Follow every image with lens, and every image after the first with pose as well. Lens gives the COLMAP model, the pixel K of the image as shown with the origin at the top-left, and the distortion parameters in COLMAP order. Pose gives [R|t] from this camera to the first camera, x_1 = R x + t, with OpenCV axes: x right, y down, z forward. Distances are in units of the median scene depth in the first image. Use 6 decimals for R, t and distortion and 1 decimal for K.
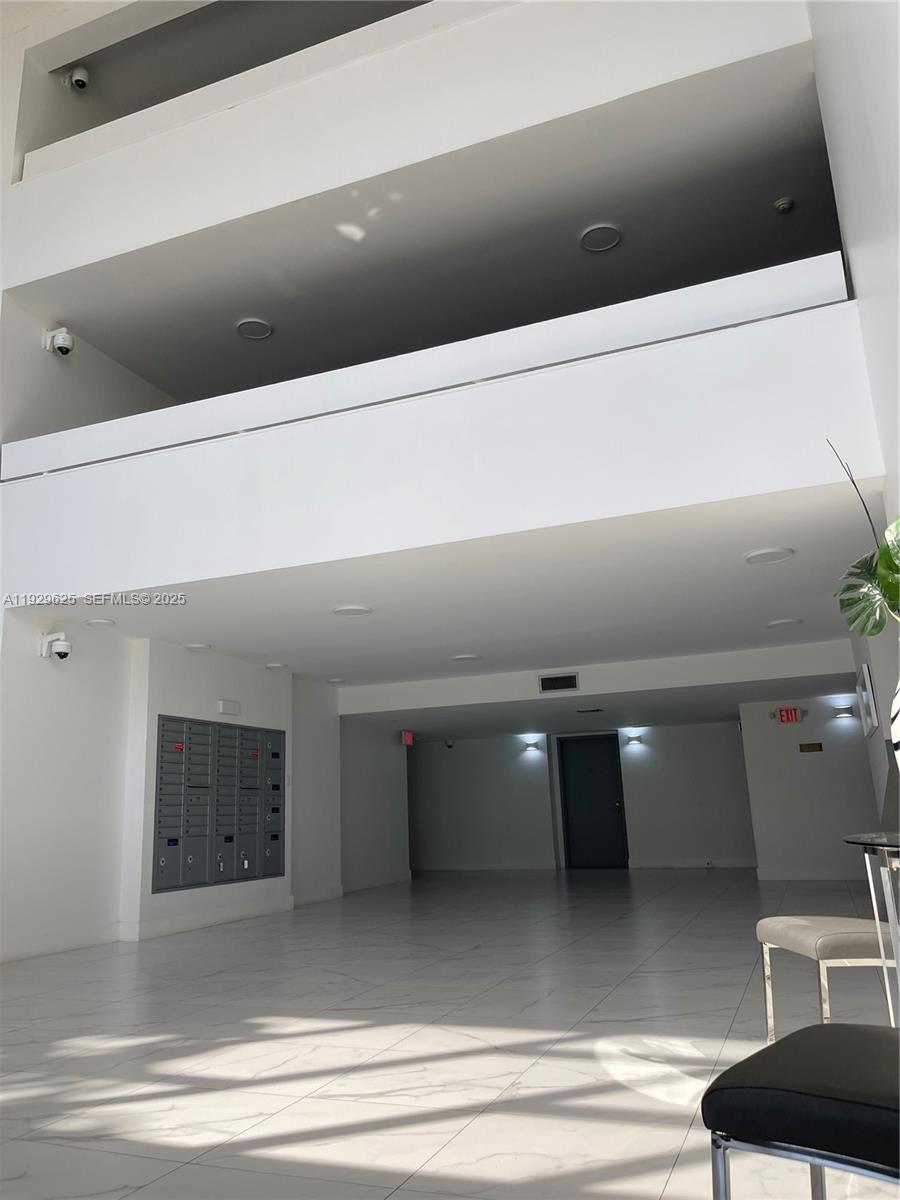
lens RADIAL K [[917.5, 0, 429.4], [0, 917.5, 593.9], [0, 0, 1]] dist [0.051097, -0.054087]
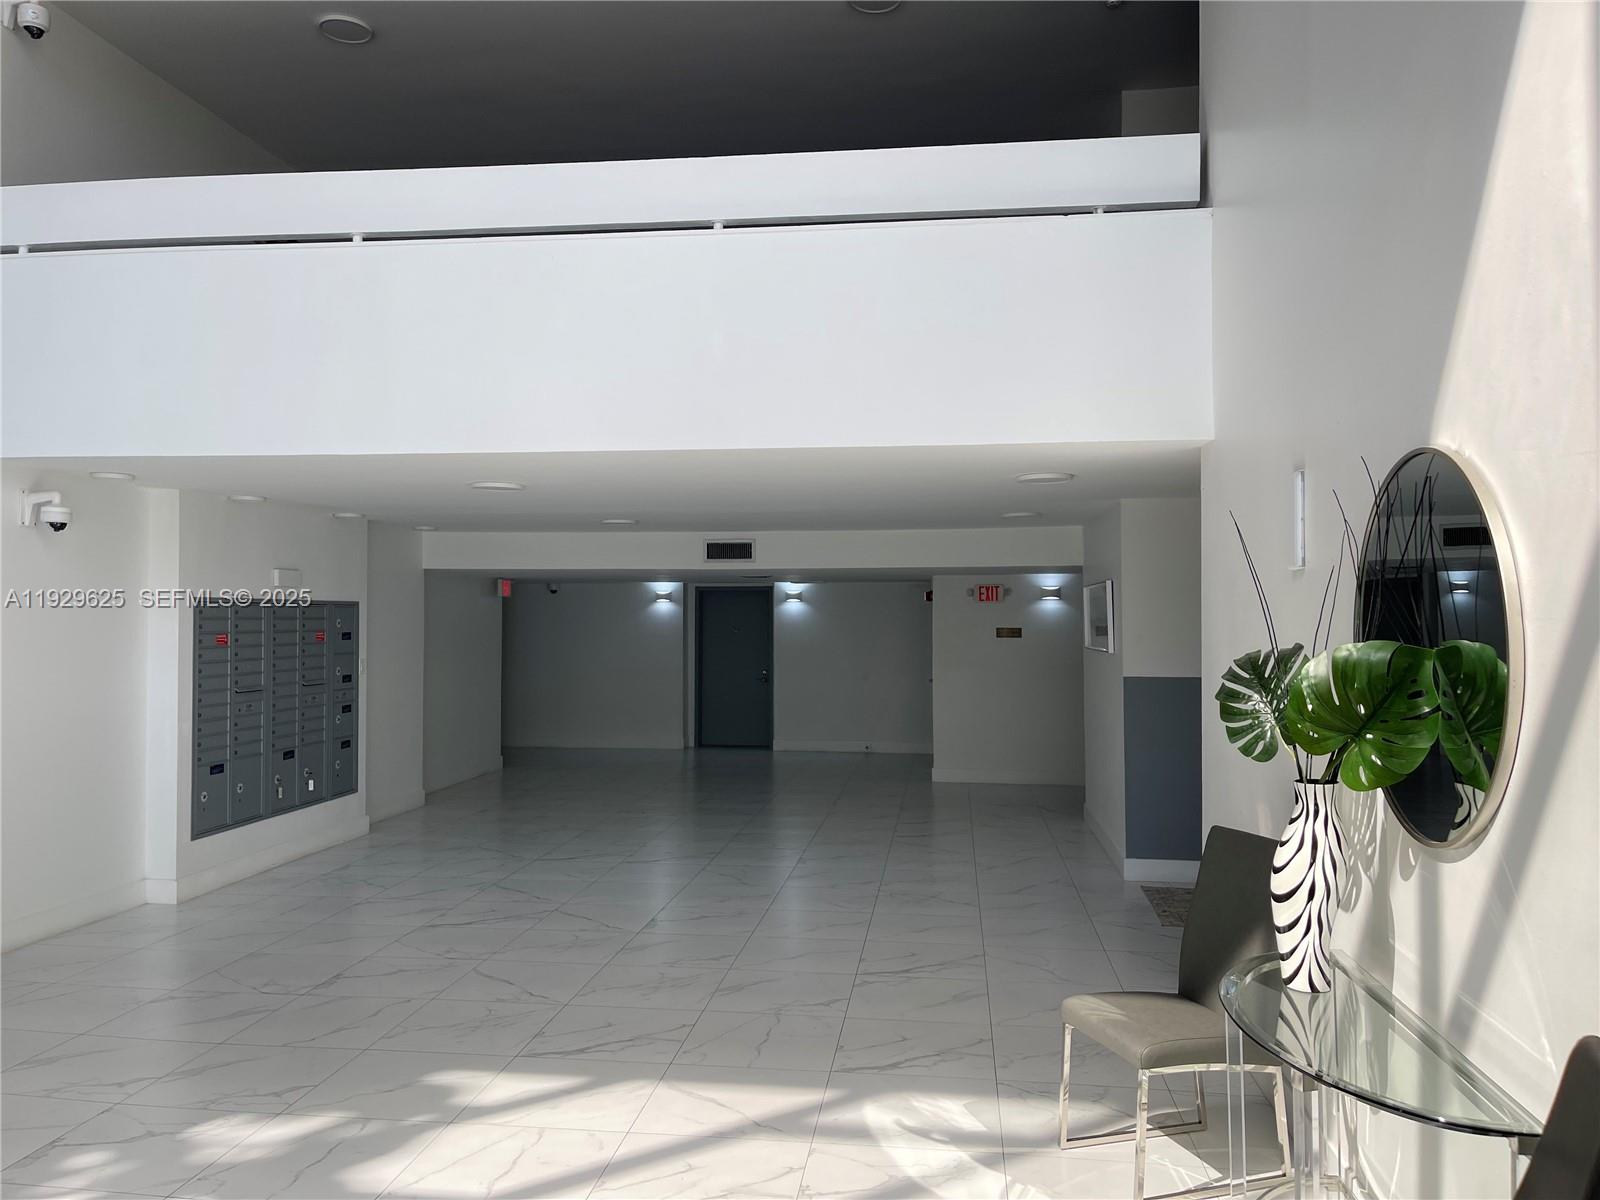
lens RADIAL K [[1223.4, 0, 786.9], [0, 1223.4, 598.5], [0, 0, 1]] dist [0.051097, -0.054087]
pose [[0.966939, 0.038142, 0.252140, -0.077874], [-0.091553, 0.974755, 0.203644, -0.086314], [-0.238008, -0.219995, 0.946020, -0.001709]]
